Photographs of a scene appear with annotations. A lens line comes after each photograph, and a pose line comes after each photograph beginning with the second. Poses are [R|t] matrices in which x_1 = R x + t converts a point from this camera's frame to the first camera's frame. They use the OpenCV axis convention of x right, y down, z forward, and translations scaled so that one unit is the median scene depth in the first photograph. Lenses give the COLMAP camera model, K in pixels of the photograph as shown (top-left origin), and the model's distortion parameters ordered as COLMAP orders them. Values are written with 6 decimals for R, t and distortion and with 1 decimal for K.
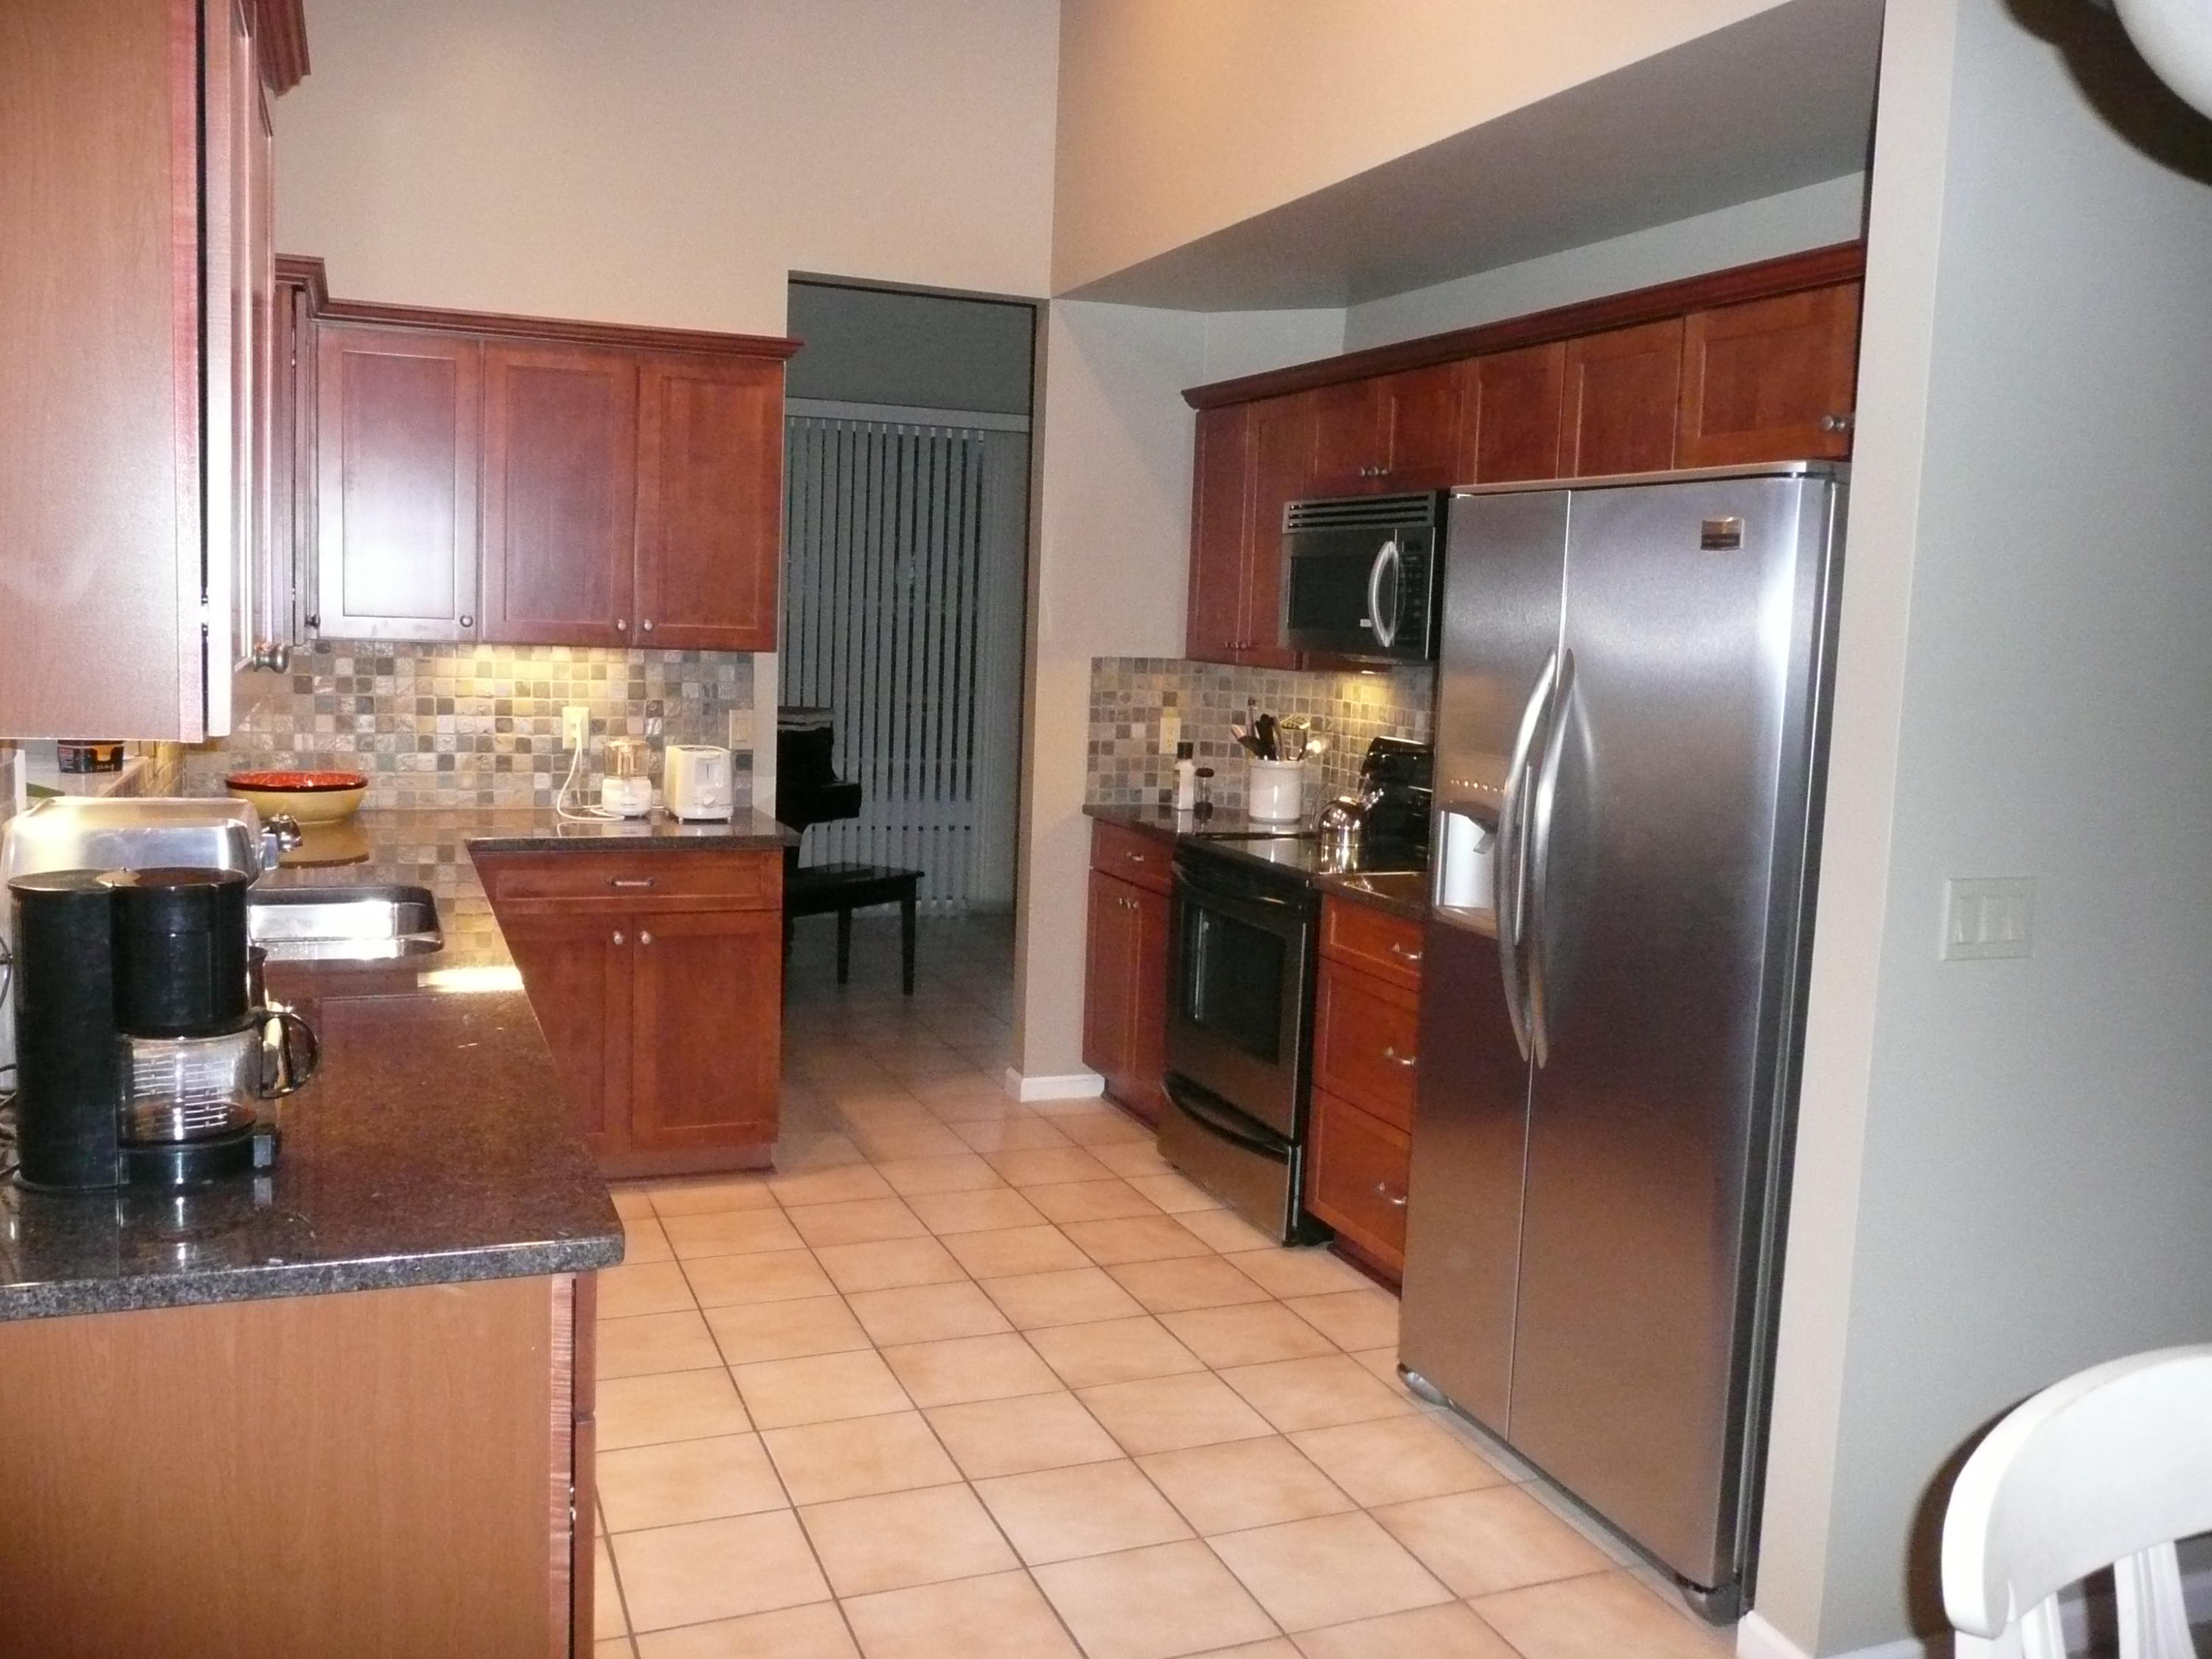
lens RADIAL K [[1848.1, 0, 1097.7], [0, 1848.1, 833.0], [0, 0, 1]] dist [-0.028688, 0.015193]
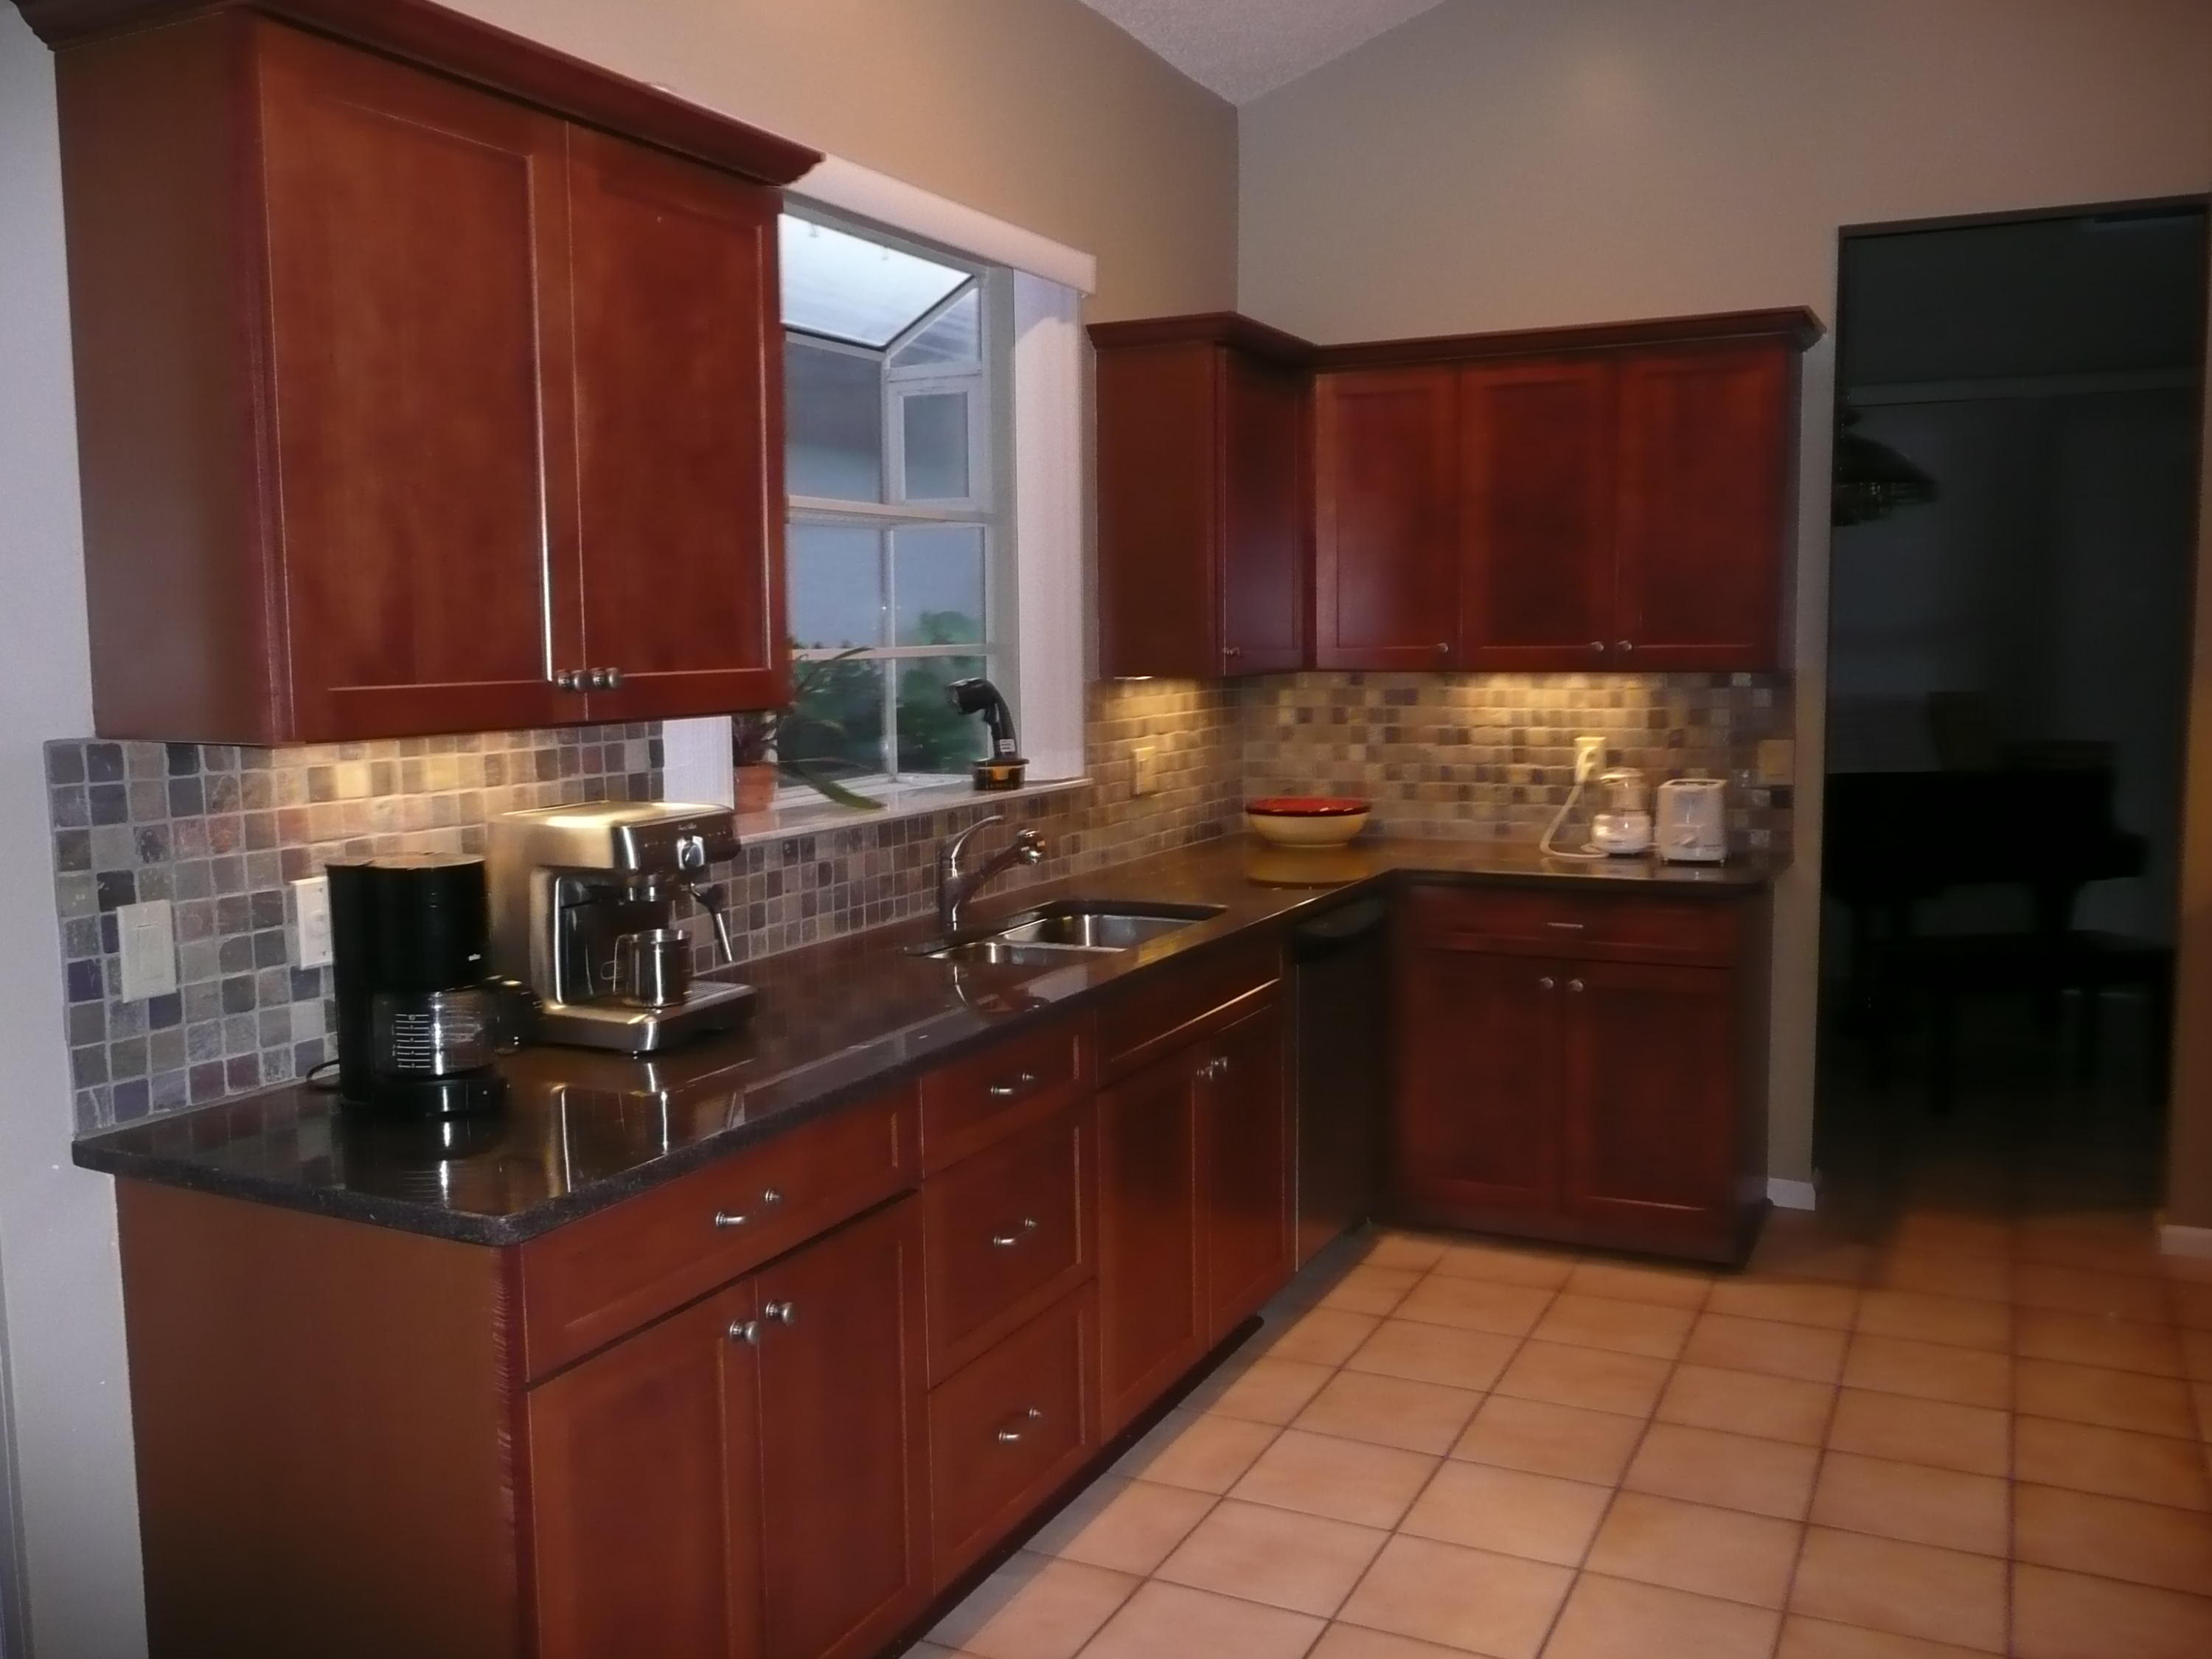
lens RADIAL K [[1848.1, 0, 1097.0], [0, 1848.1, 821.8], [0, 0, 1]] dist [-0.028688, 0.015193]
pose [[0.662752, 0.028595, -0.748293, 0.257344], [-0.051947, 0.998619, -0.007849, -0.004461], [0.747035, 0.044074, 0.663322, 0.190668]]
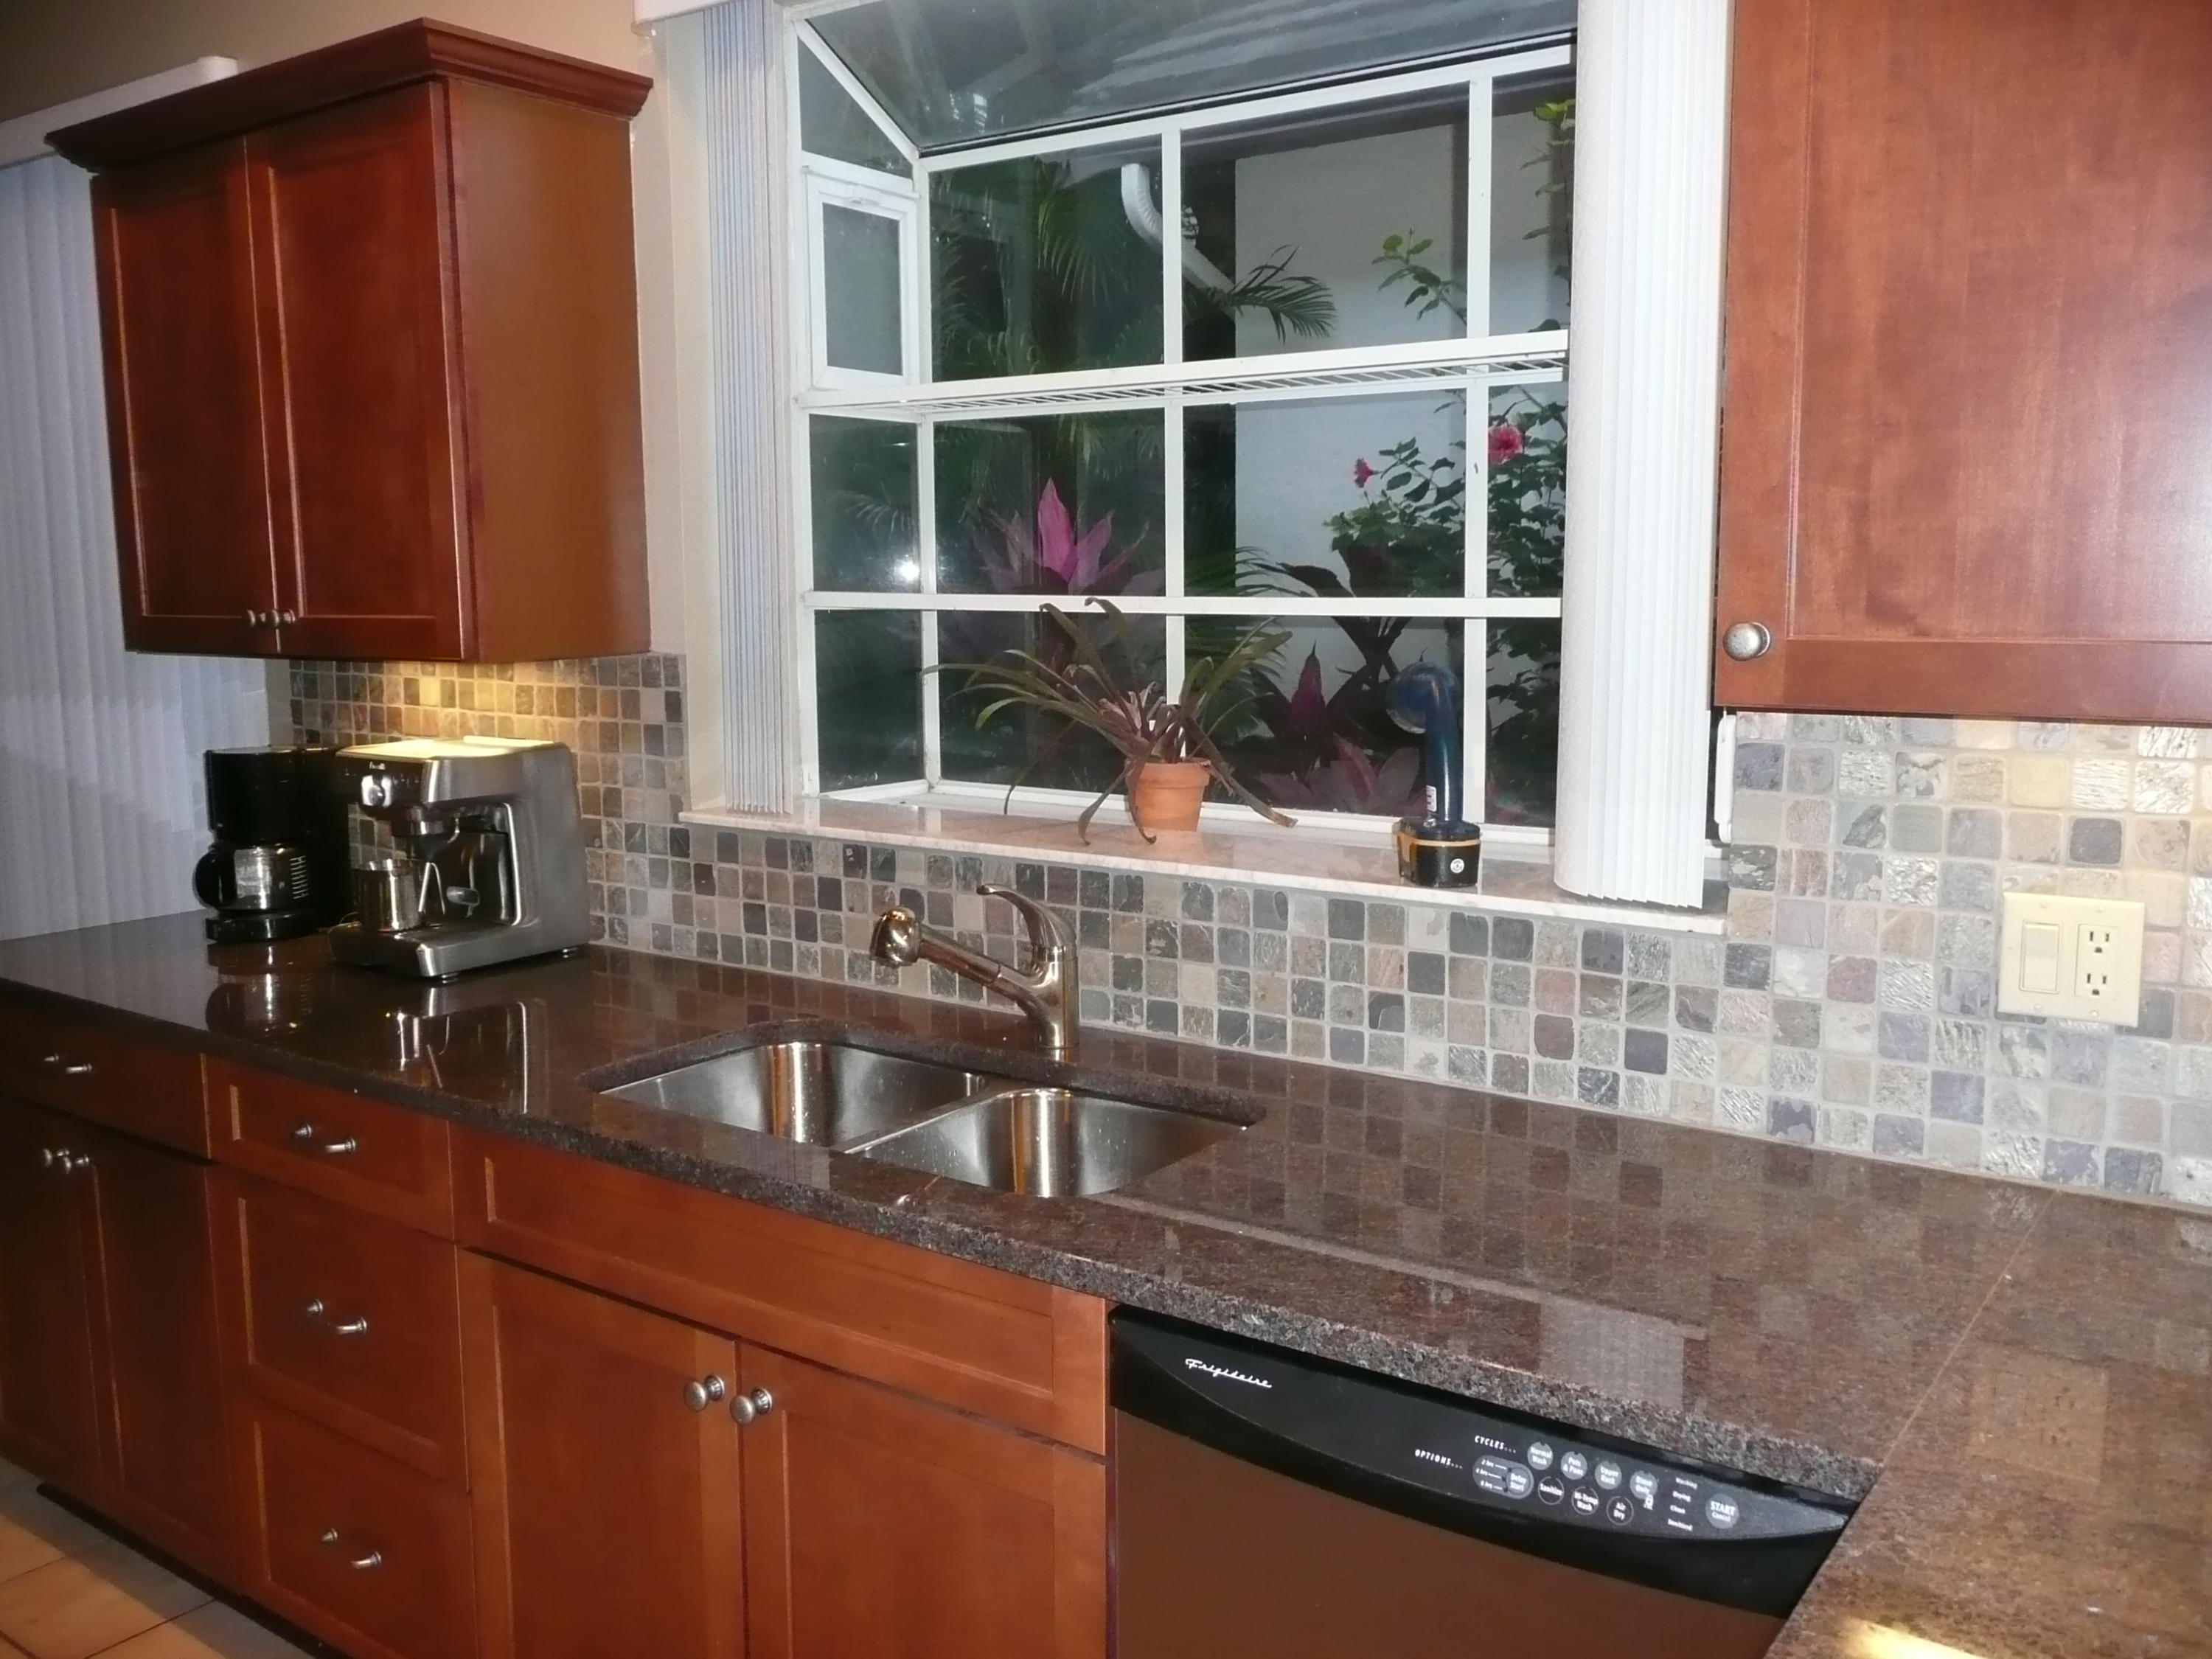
lens RADIAL K [[1848.1, 0, 1106.7], [0, 1848.1, 821.6], [0, 0, 1]] dist [-0.028688, 0.015193]
pose [[-0.847423, 0.034957, -0.529766, -0.116644], [-0.091685, 0.973203, 0.210879, -0.123094], [0.522942, 0.227276, -0.821509, 1.040184]]
